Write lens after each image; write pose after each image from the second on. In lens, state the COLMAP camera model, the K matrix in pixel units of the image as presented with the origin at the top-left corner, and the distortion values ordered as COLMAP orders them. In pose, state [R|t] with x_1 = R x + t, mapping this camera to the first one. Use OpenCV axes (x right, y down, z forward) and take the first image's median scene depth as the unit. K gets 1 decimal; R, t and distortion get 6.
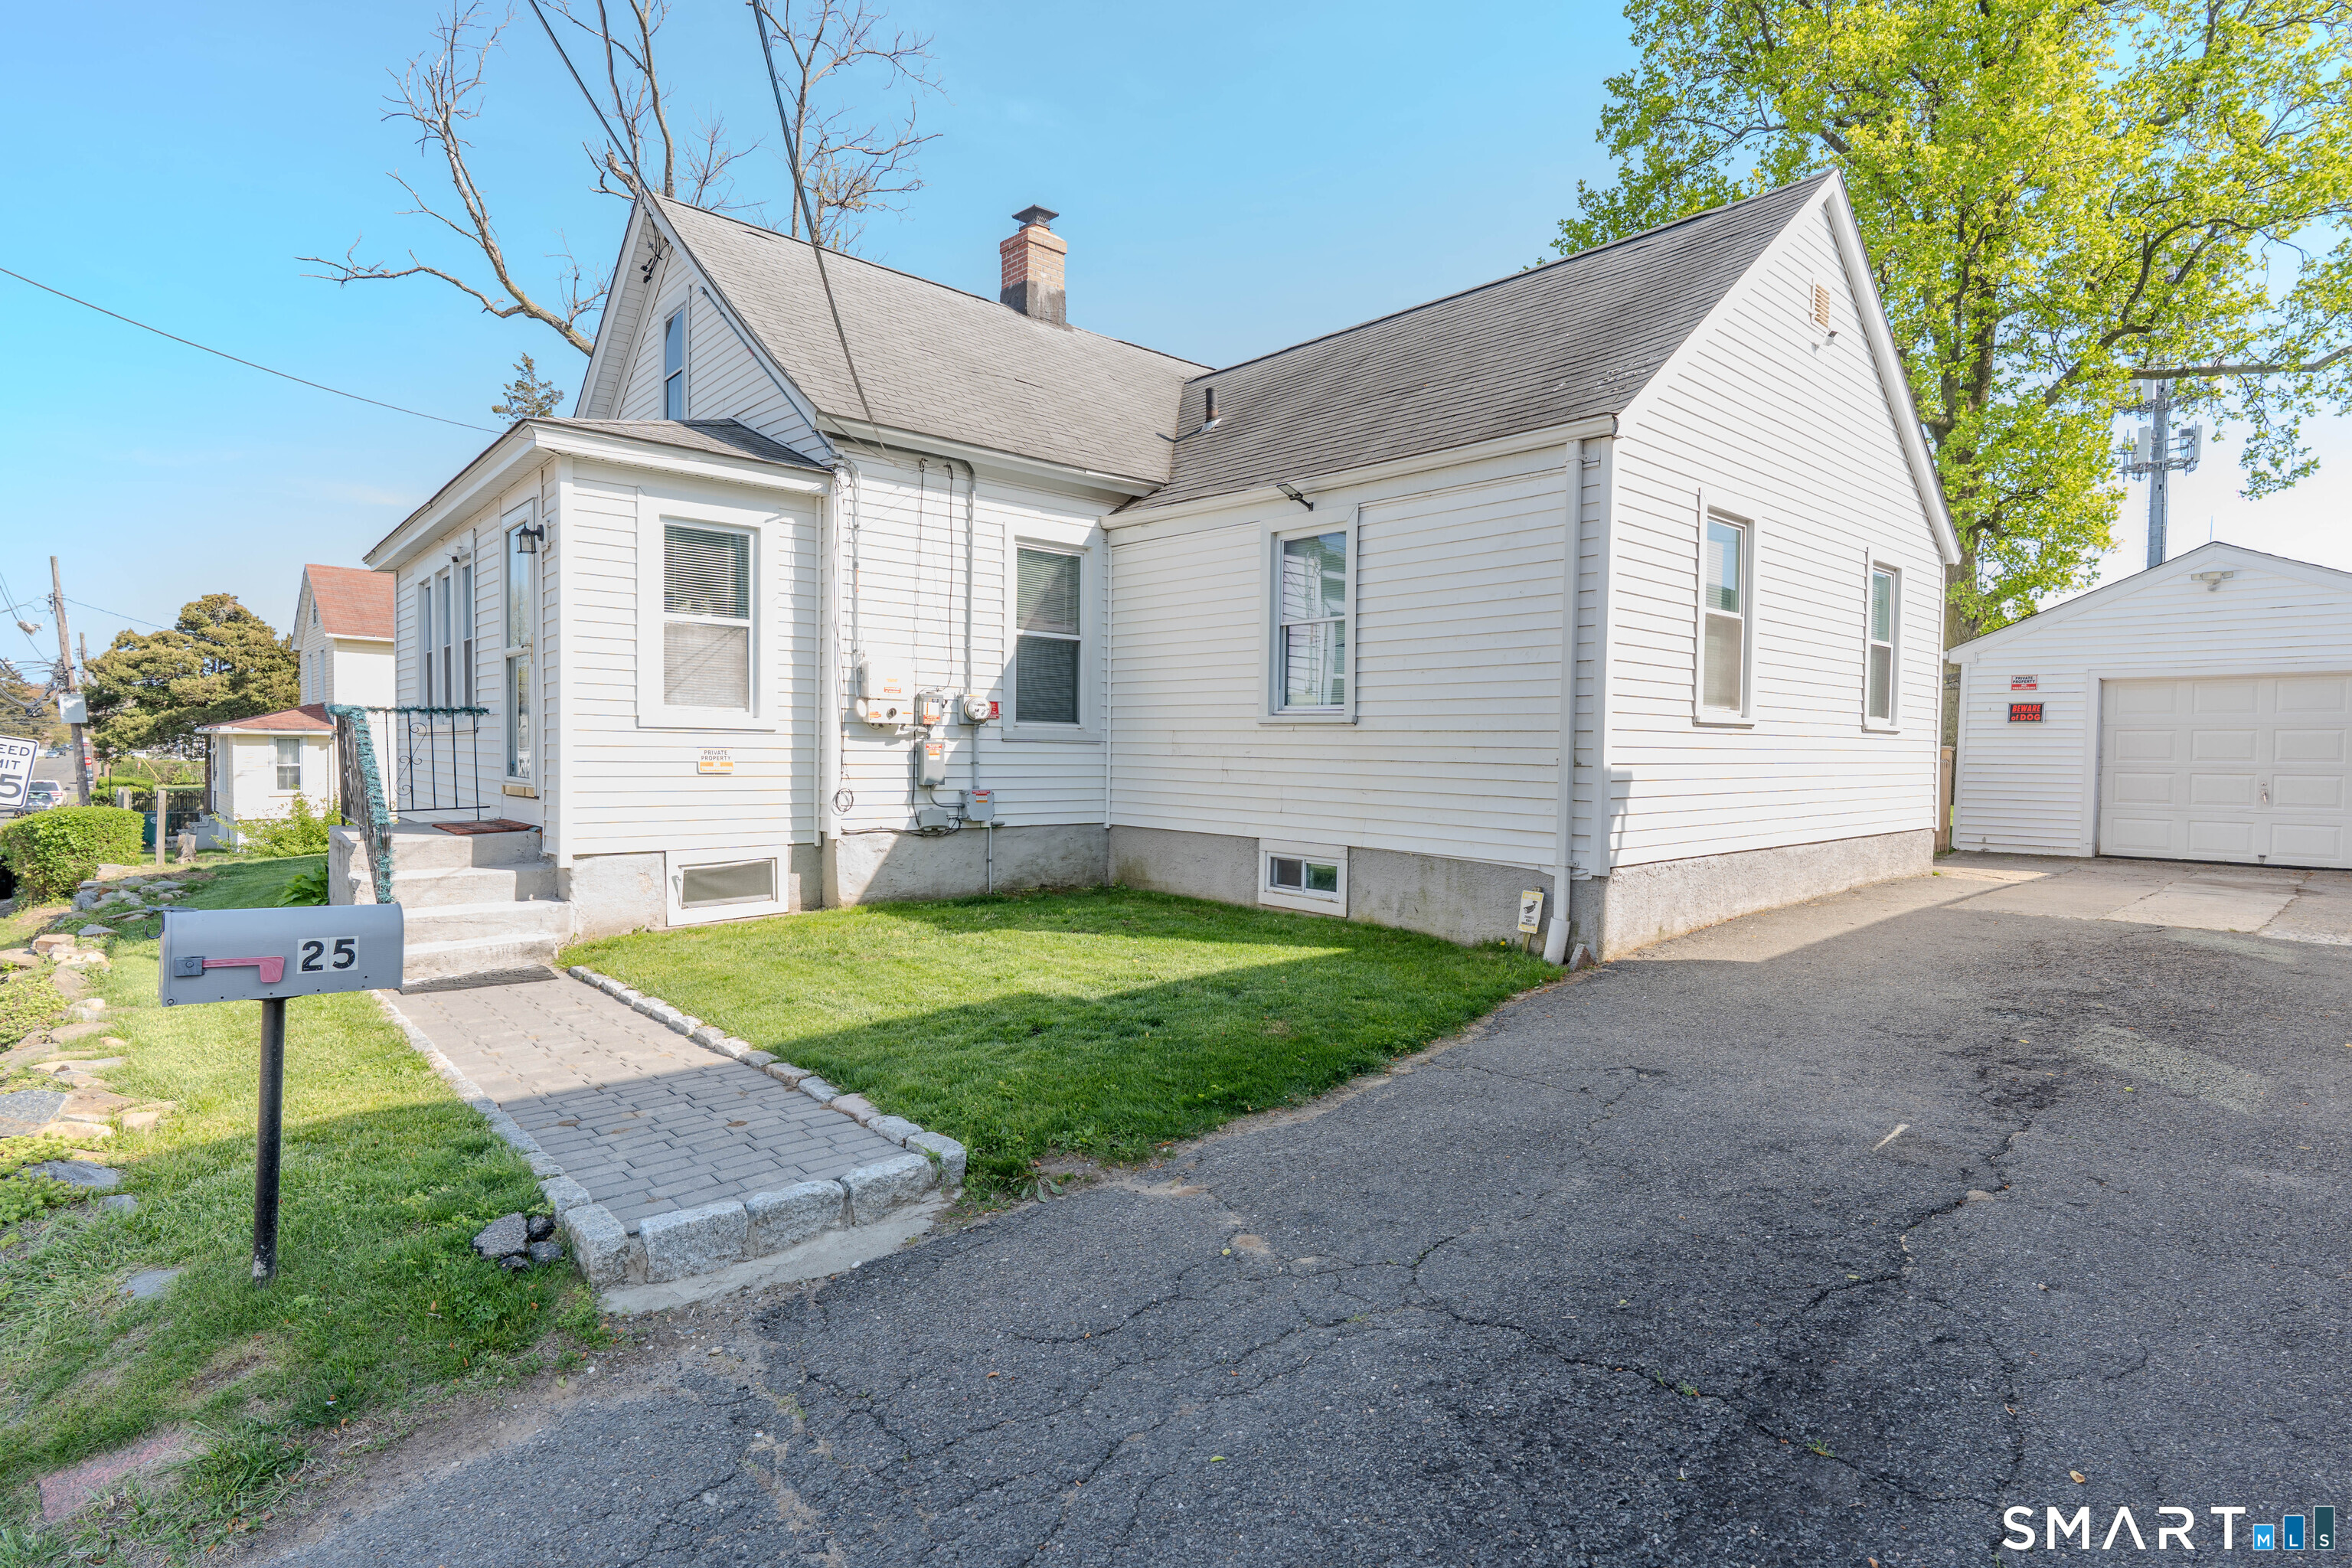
lens RADIAL K [[1176.9, 0, 1179.8], [0, 1176.9, 786.1], [0, 0, 1]] dist [-0.000277, -0.000359]
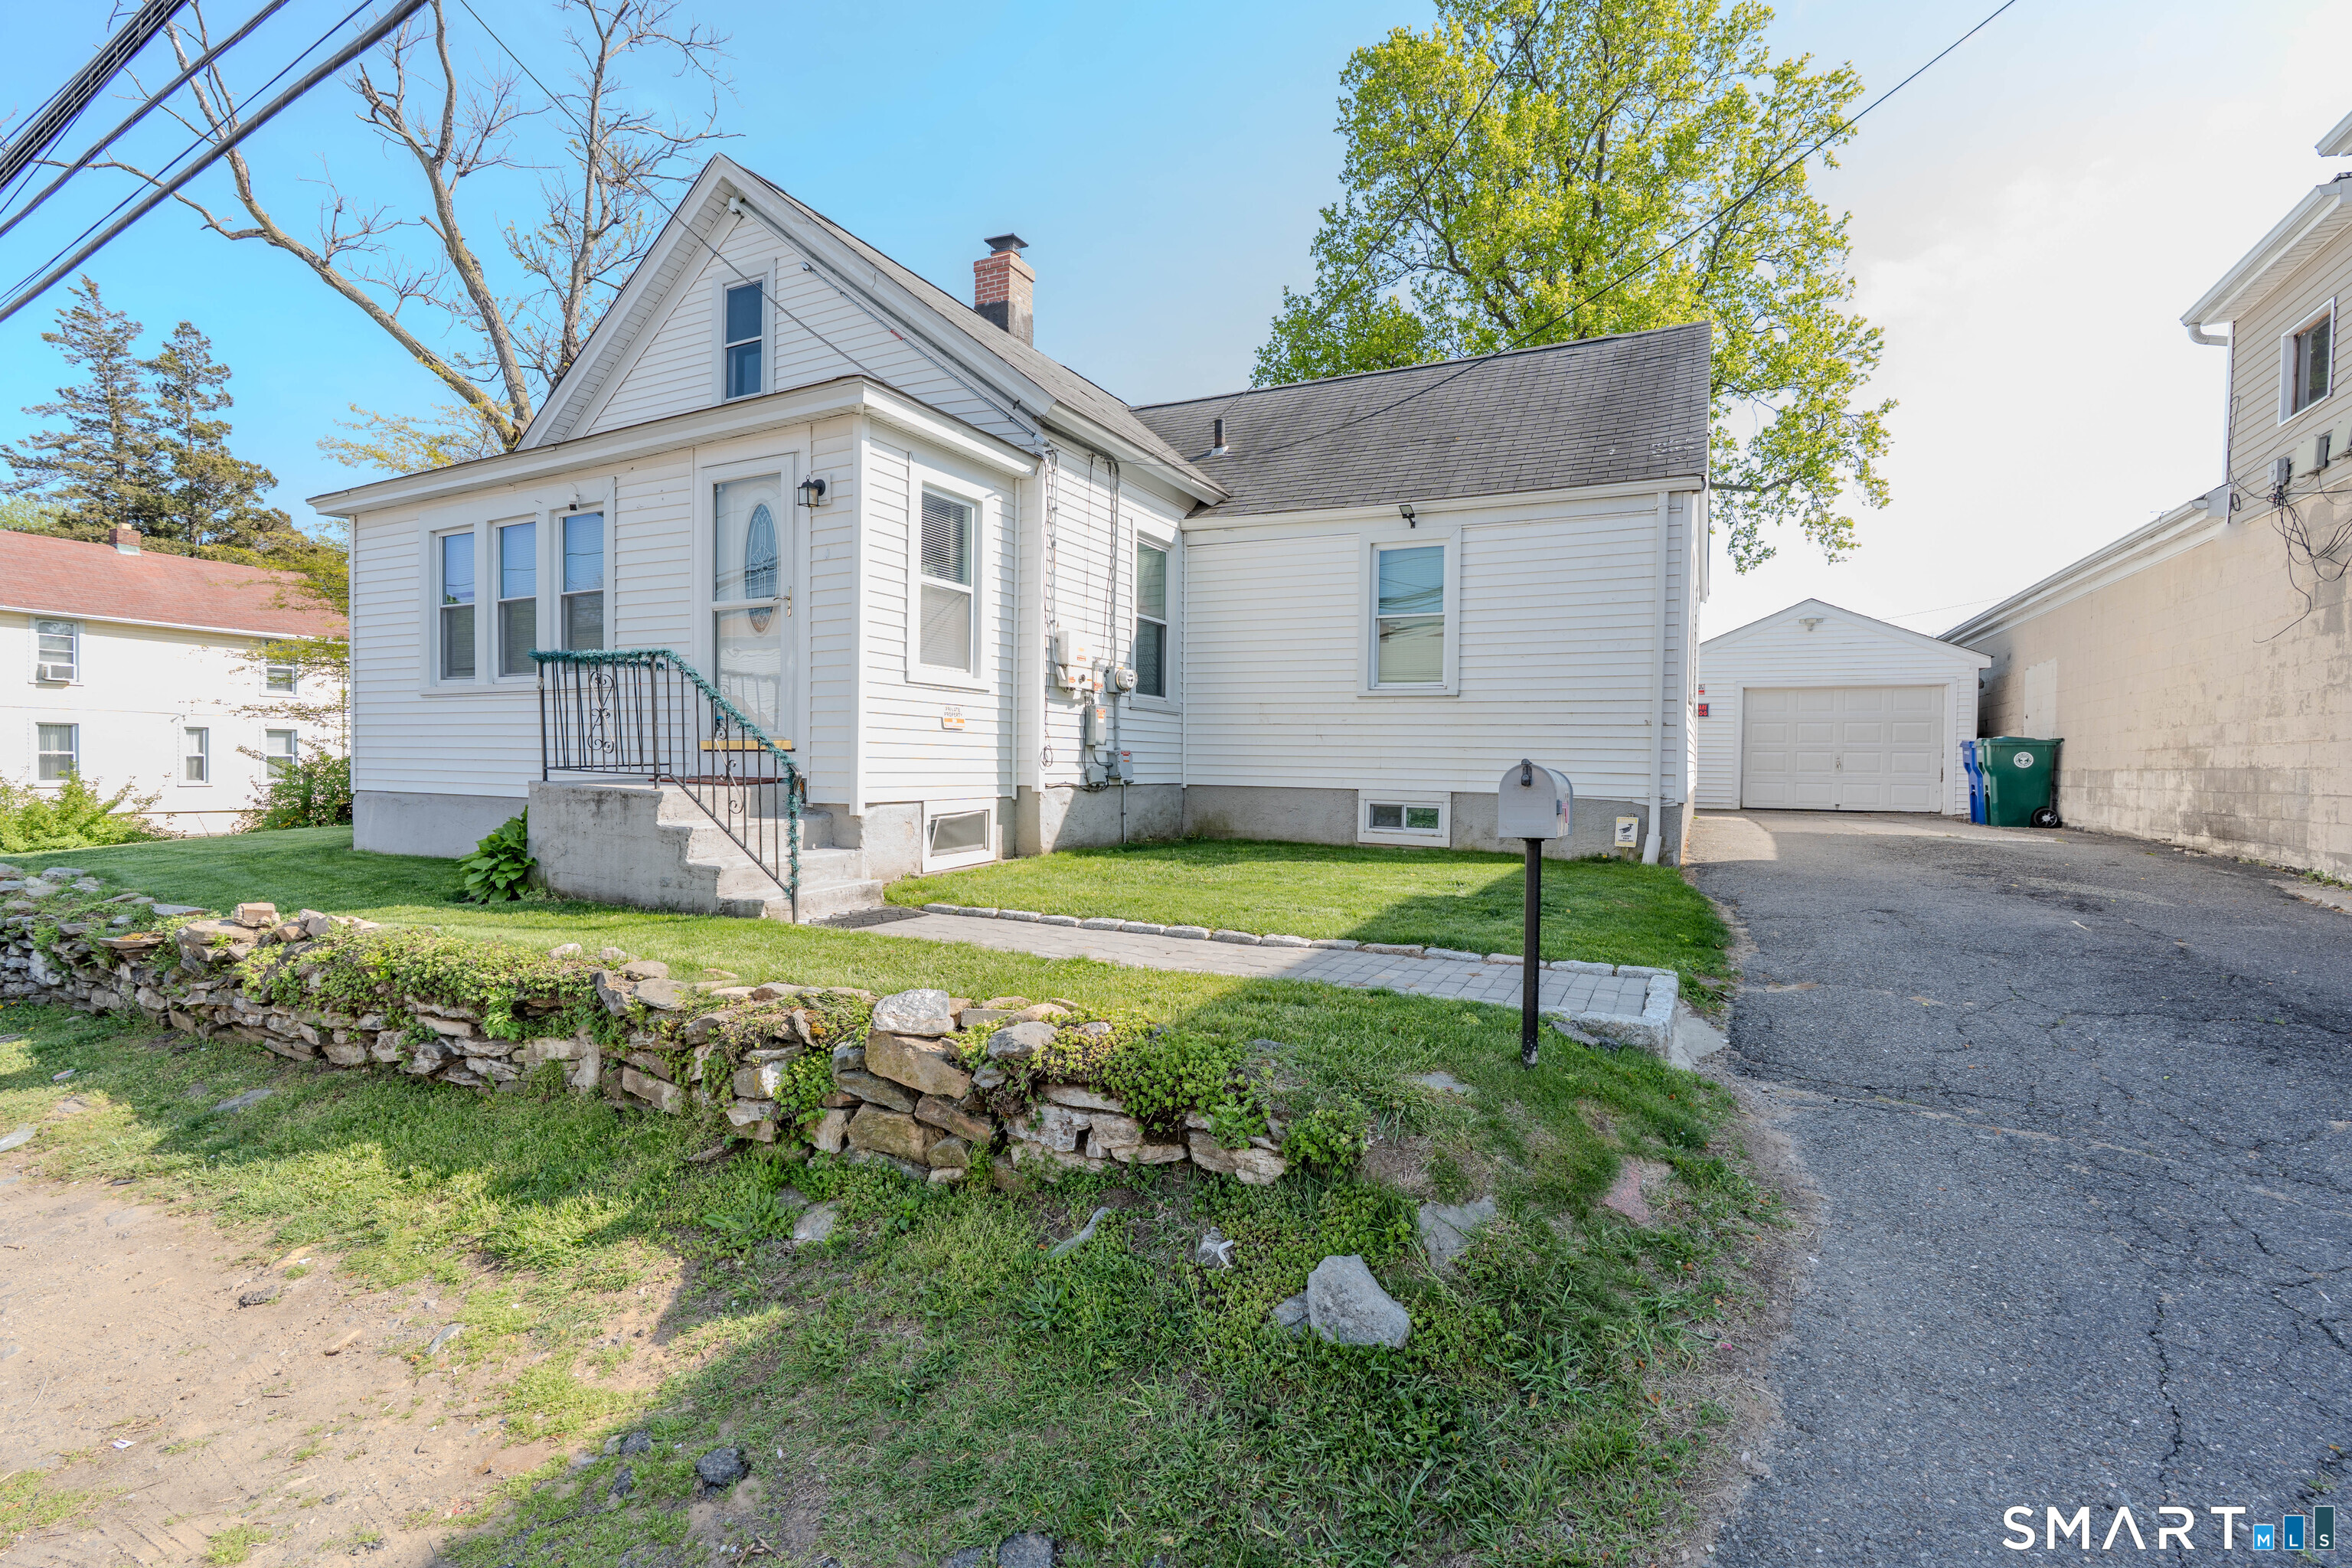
lens RADIAL K [[1060.1, 0, 1179.6], [0, 1060.1, 785.2], [0, 0, 1]] dist [-0.005655, 0.001586]
pose [[0.931038, -0.007292, 0.364850, -0.515515], [0.008812, 0.999958, -0.002501, 0.041082], [-0.364817, 0.005543, 0.931063, 0.031430]]
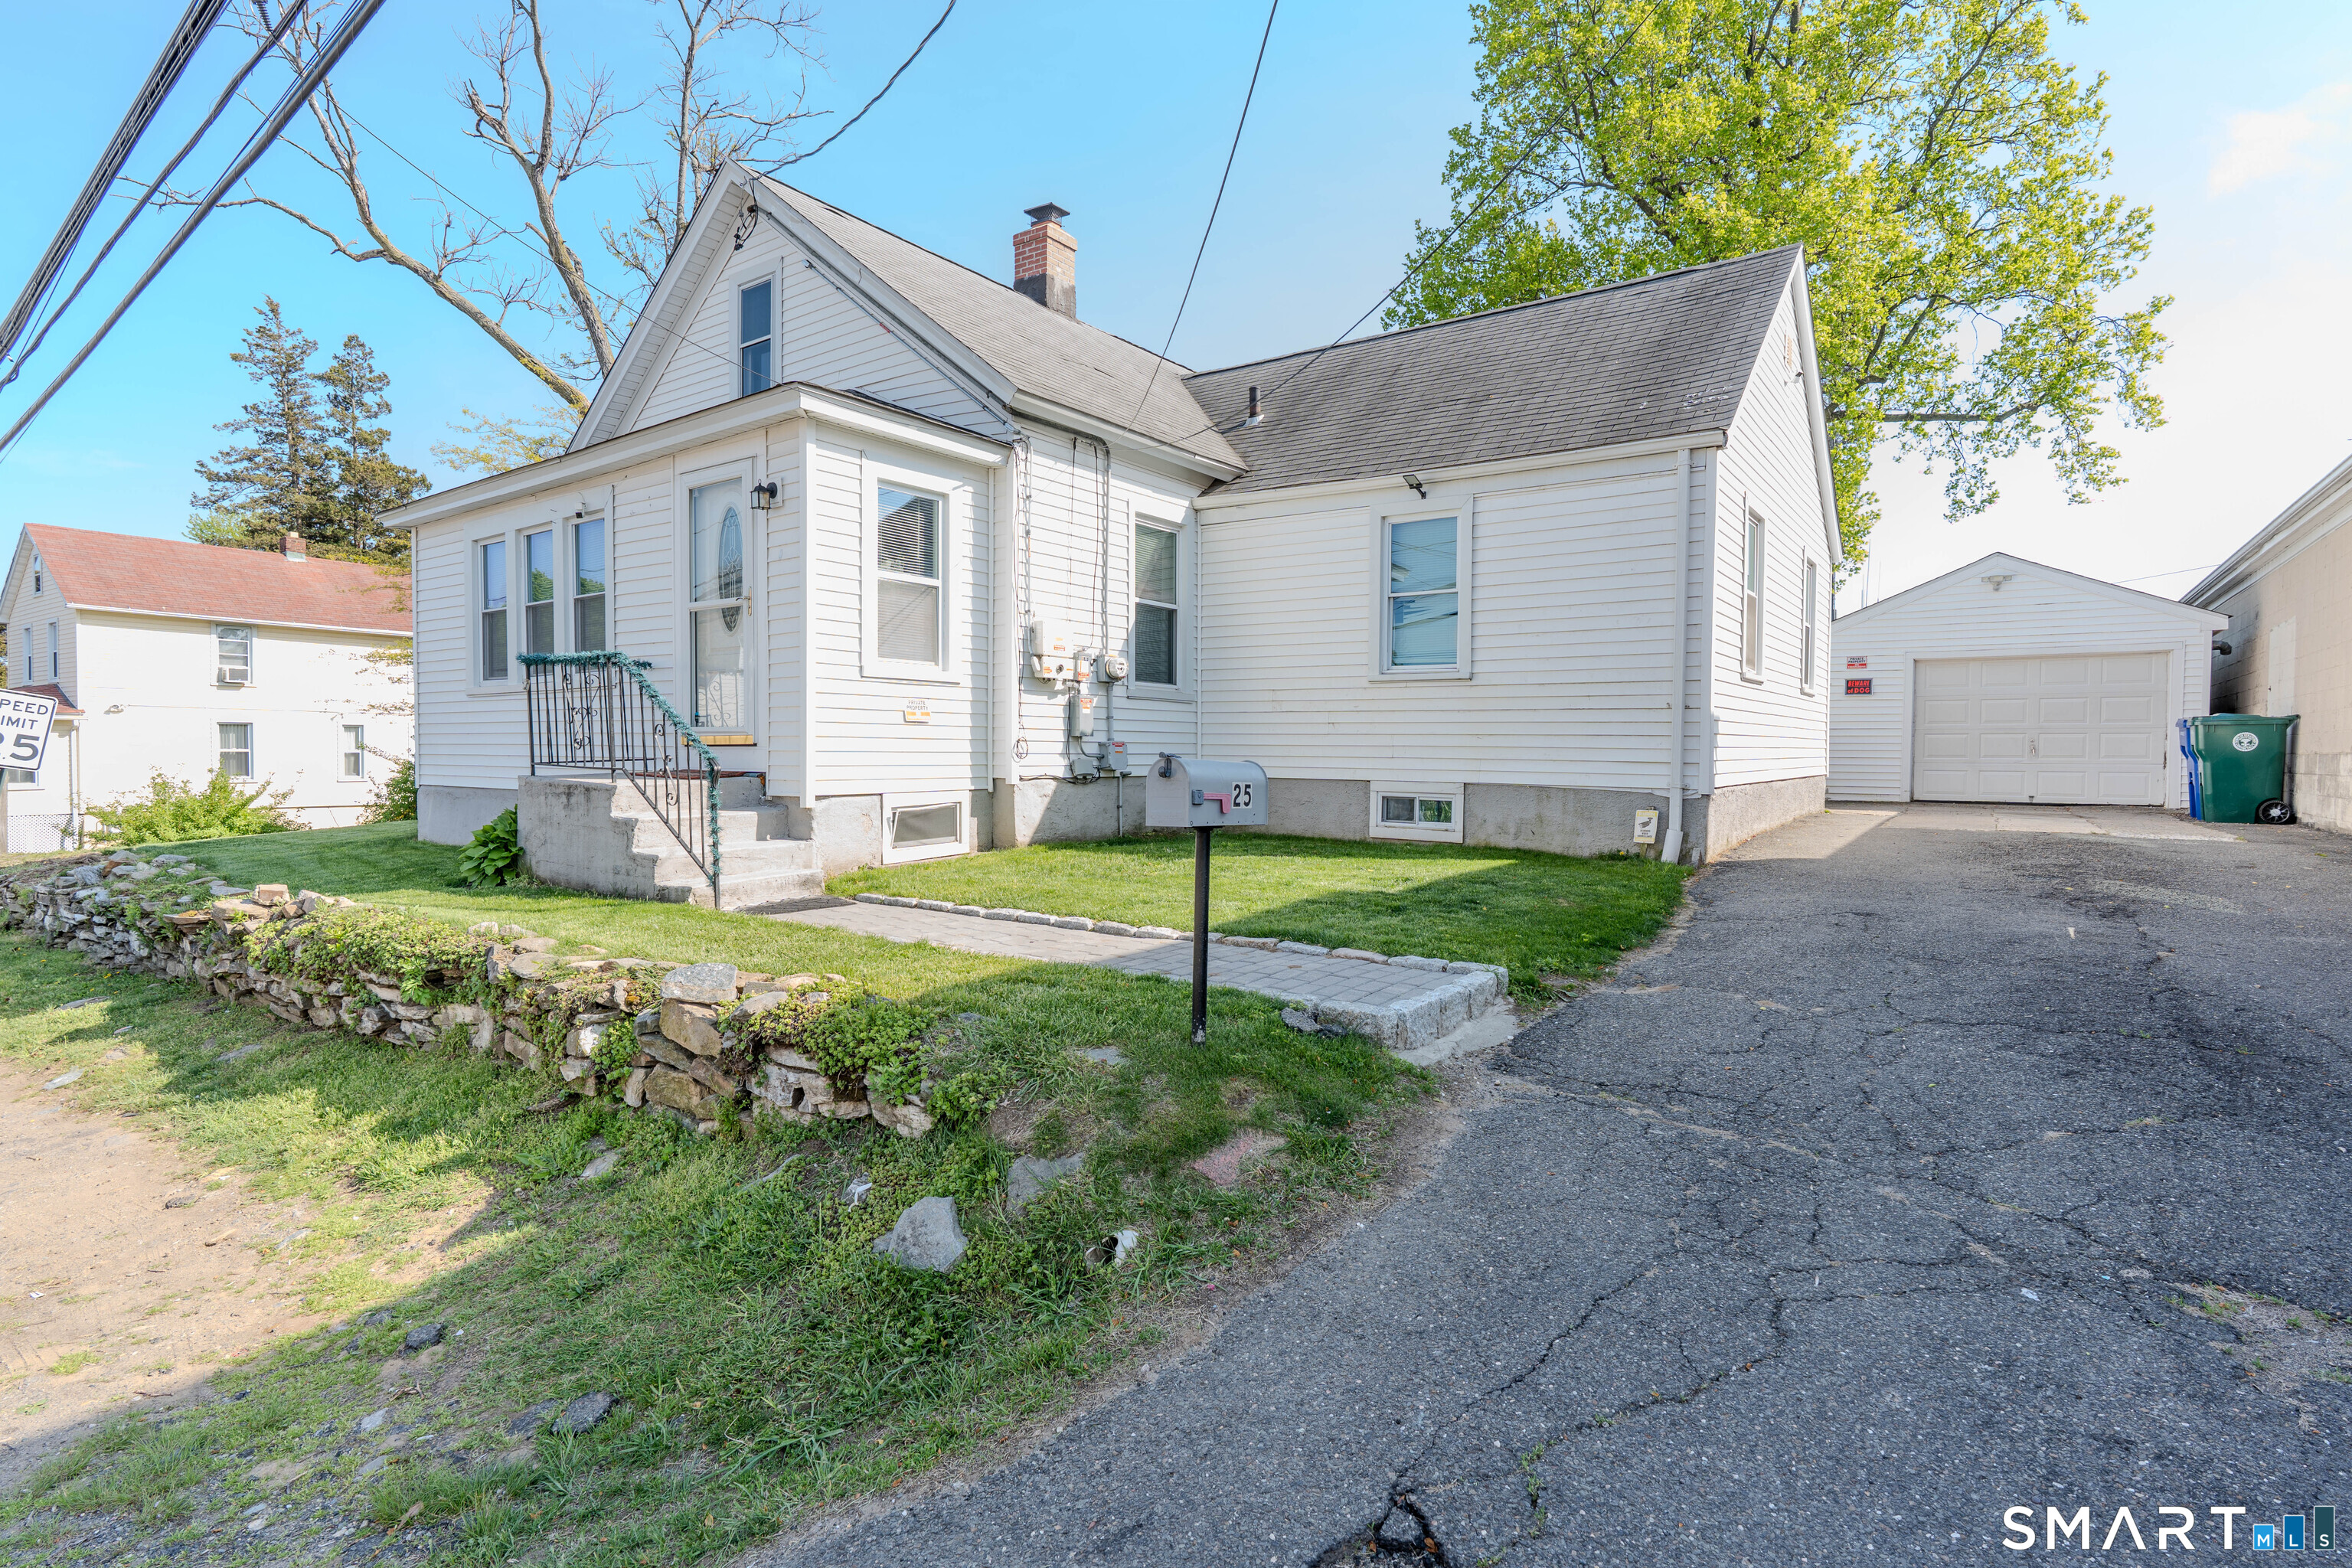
lens RADIAL K [[1176.9, 0, 1179.8], [0, 1176.9, 786.1], [0, 0, 1]] dist [-0.000277, -0.000359]
pose [[0.977380, -0.012961, 0.211093, -0.360948], [0.012420, 0.999915, 0.003888, 0.042971], [-0.211125, -0.001179, 0.977458, -0.091496]]
